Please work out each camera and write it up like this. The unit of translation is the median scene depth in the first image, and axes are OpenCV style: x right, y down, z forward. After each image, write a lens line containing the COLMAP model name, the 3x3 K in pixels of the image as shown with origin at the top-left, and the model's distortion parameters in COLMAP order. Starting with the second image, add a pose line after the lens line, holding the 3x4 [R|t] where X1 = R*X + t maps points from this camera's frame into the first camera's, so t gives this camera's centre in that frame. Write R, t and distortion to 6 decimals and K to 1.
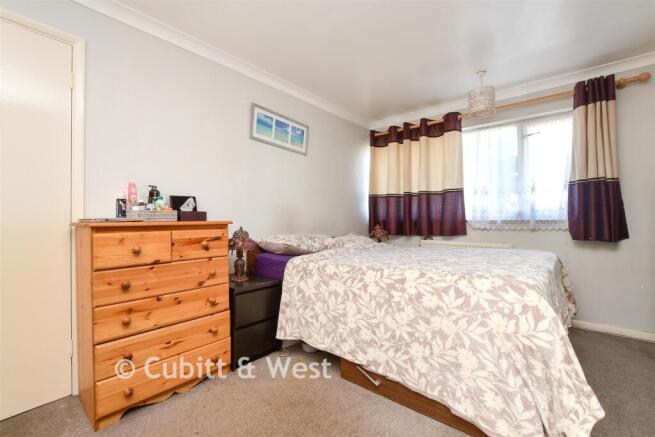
lens RADIAL K [[295.5, 0, 327.5], [0, 295.5, 218.5], [0, 0, 1]] dist [-0.001226, -0.000356]
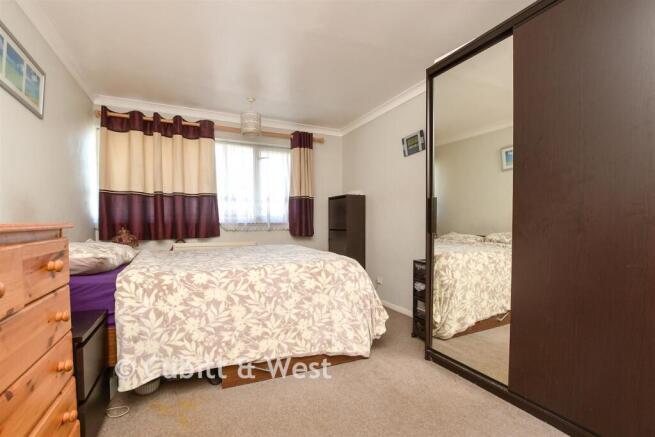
lens RADIAL K [[290.2, 0, 326.0], [0, 290.2, 233.0], [0, 0, 1]] dist [-0.000512, -0.000004]
pose [[0.432756, -0.030194, 0.901005, -0.411956], [-0.005346, 0.999335, 0.036057, 0.003017], [-0.901495, -0.020421, 0.432307, 0.201409]]
